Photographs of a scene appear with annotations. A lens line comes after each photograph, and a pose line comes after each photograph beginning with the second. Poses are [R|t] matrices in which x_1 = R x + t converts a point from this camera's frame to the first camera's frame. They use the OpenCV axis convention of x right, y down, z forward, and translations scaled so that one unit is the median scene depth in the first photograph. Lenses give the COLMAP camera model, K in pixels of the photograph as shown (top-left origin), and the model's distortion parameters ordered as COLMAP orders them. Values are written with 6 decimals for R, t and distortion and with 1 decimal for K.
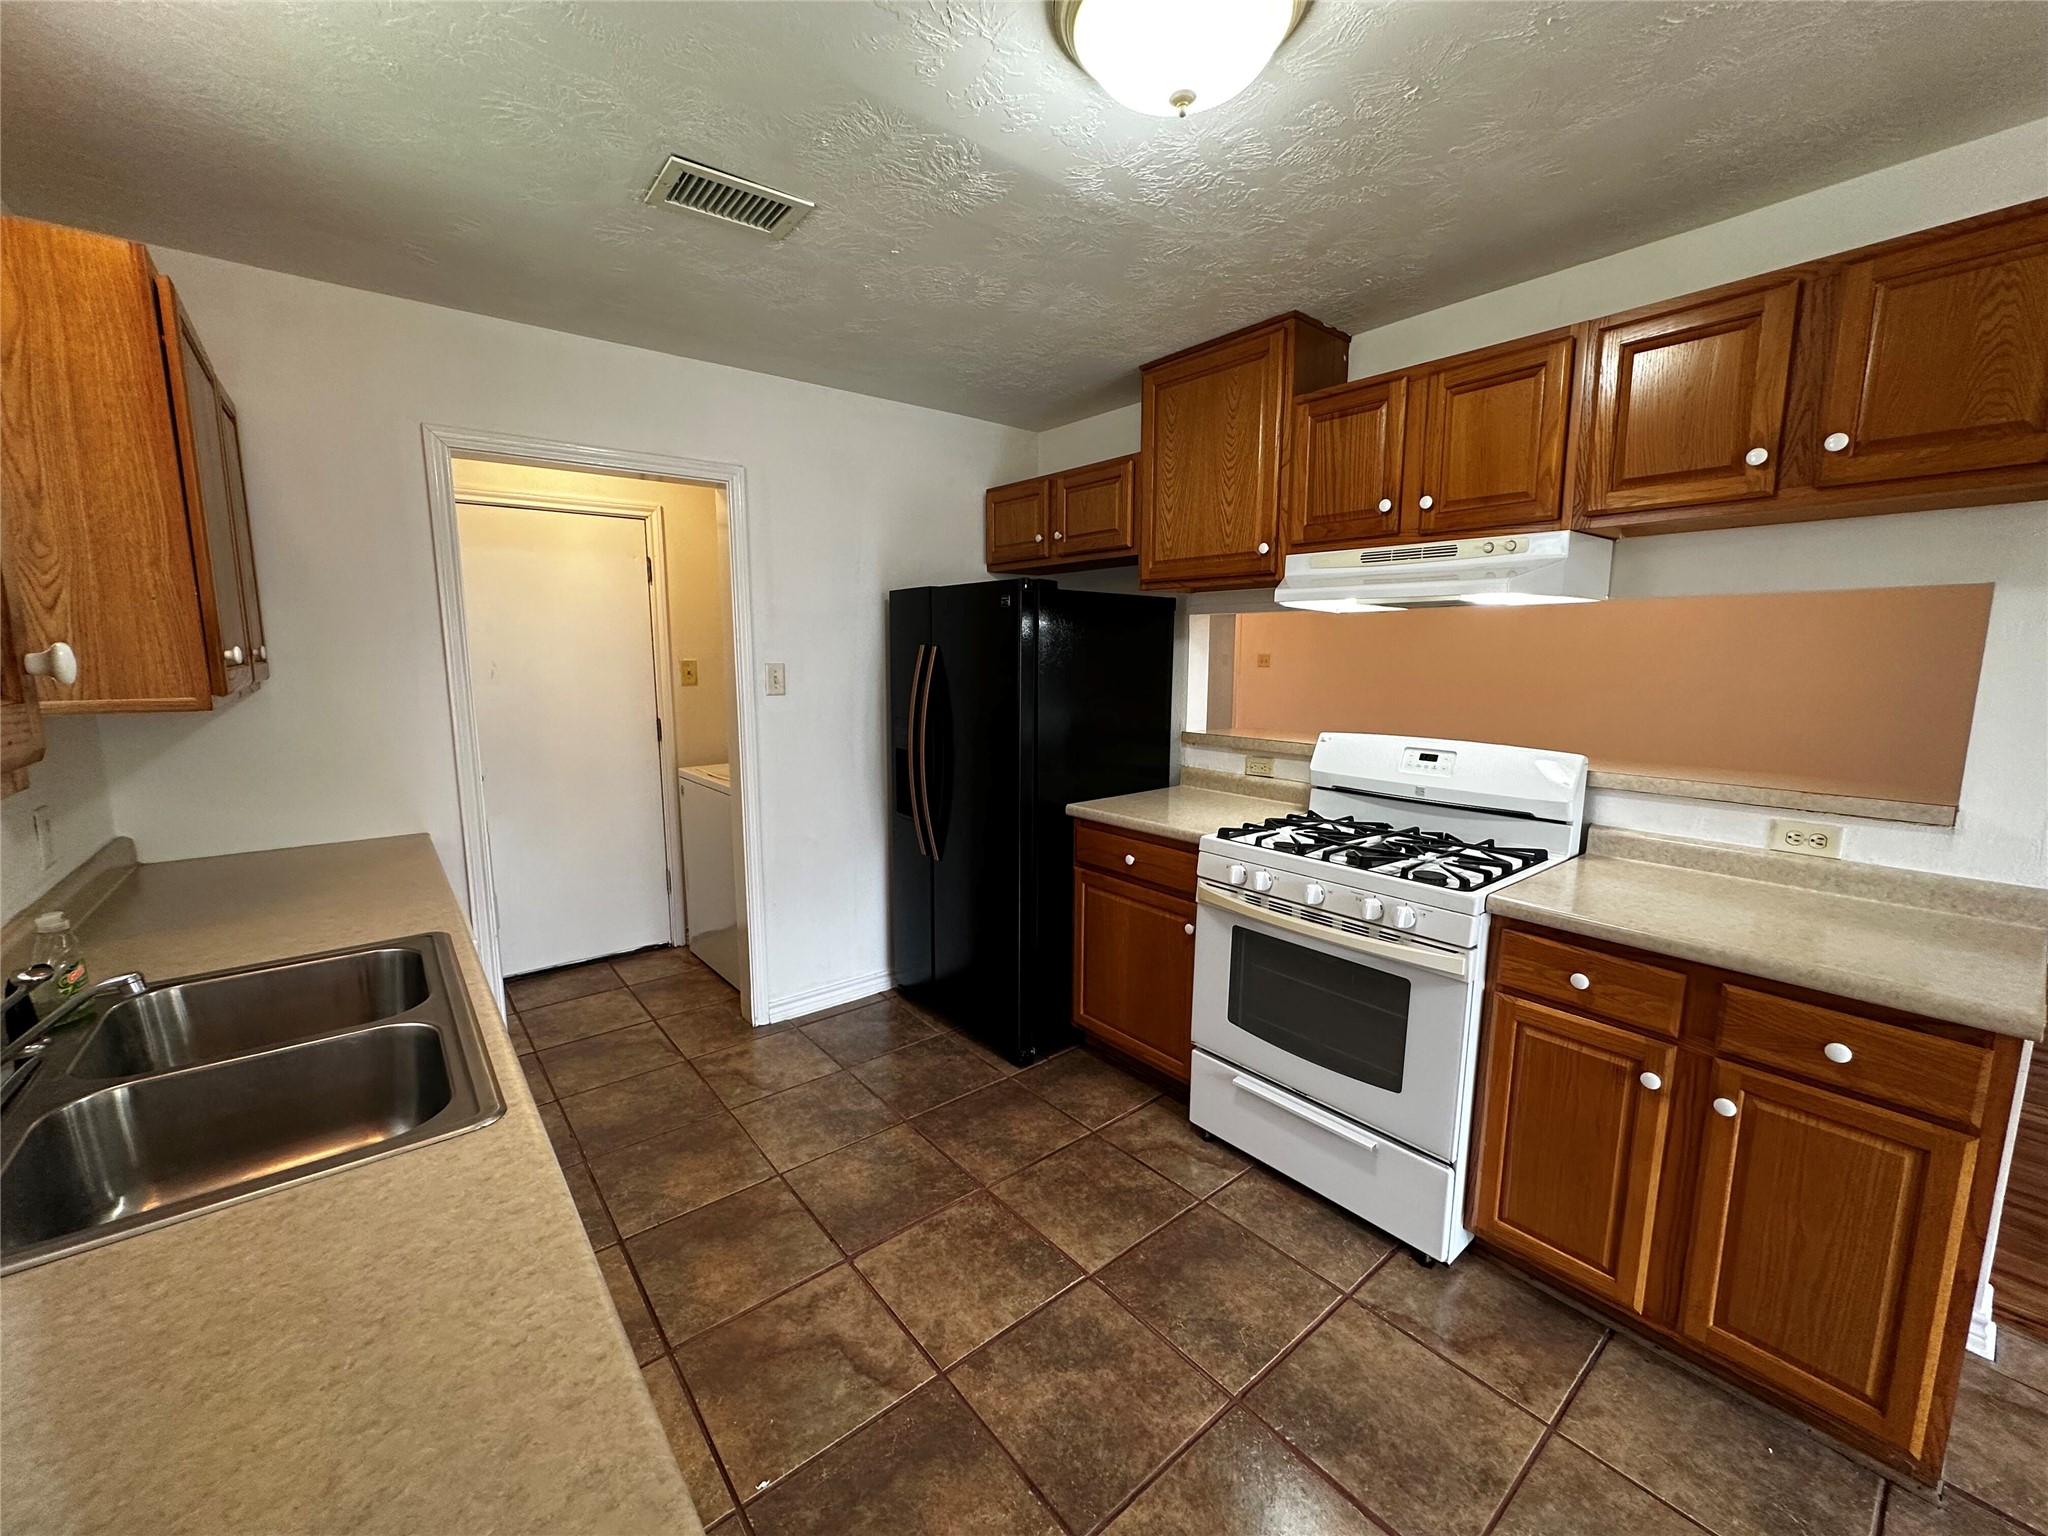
lens RADIAL K [[818.3, 0, 1024.6], [0, 818.3, 766.2], [0, 0, 1]] dist [-0.004812, 0.000876]
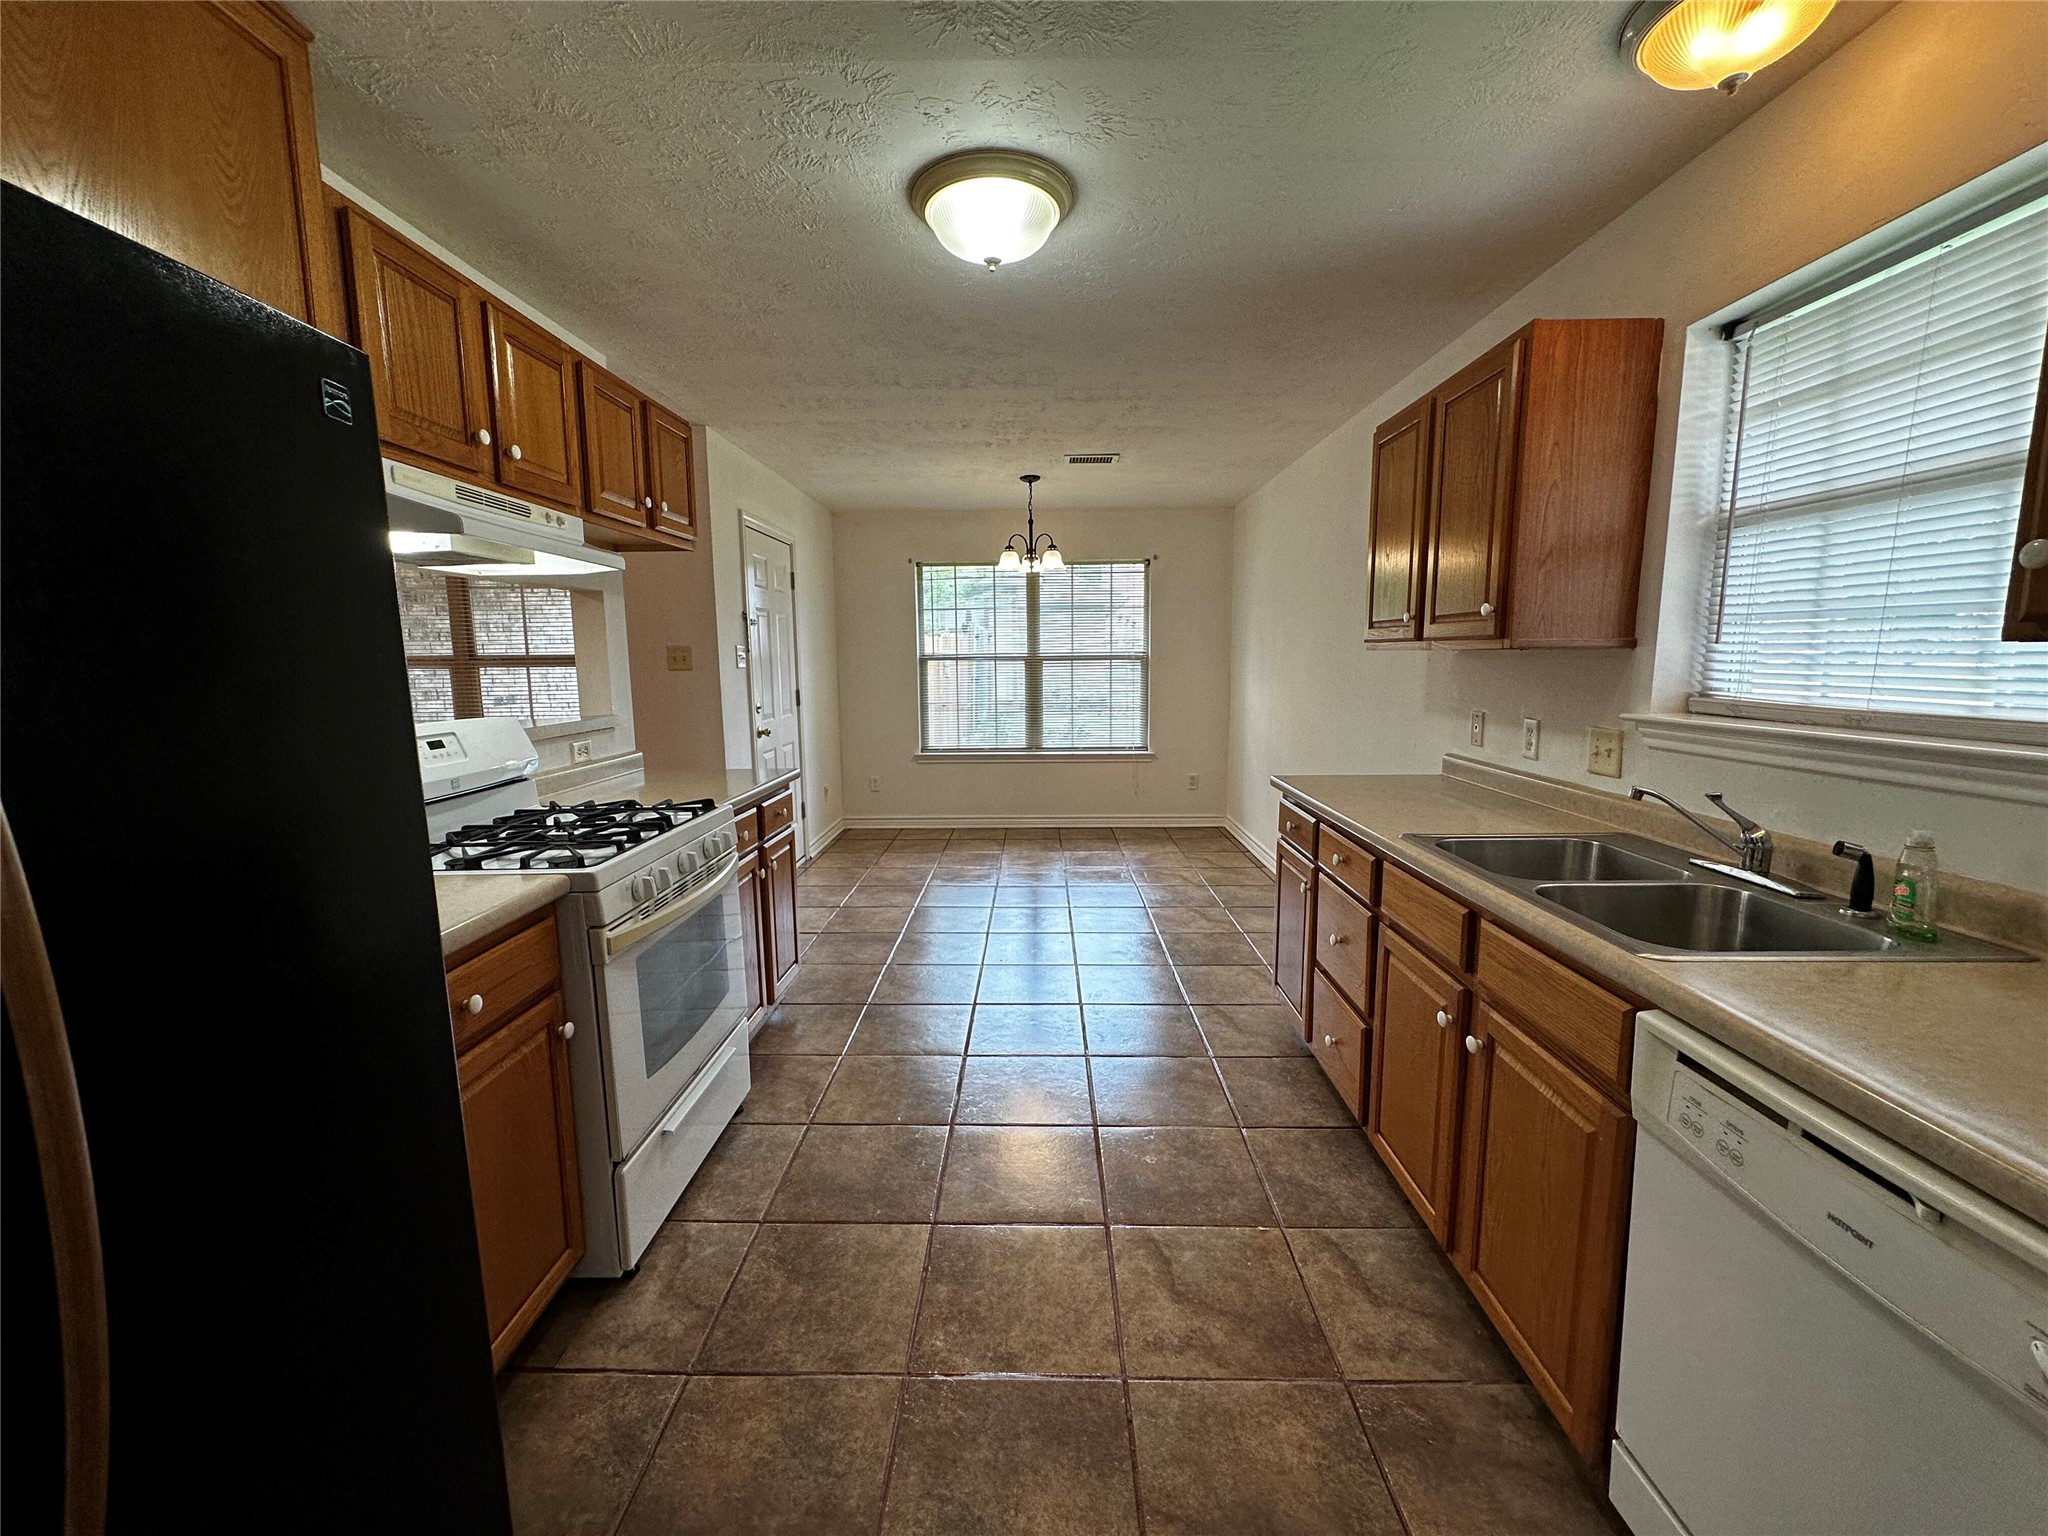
lens RADIAL K [[818.3, 0, 1020.1], [0, 818.3, 768.3], [0, 0, 1]] dist [-0.004812, 0.000876]
pose [[-0.762927, -0.081208, 0.641364, -0.590515], [0.102798, 0.964218, 0.244369, -0.155592], [-0.638259, 0.252366, -0.727280, 1.478355]]
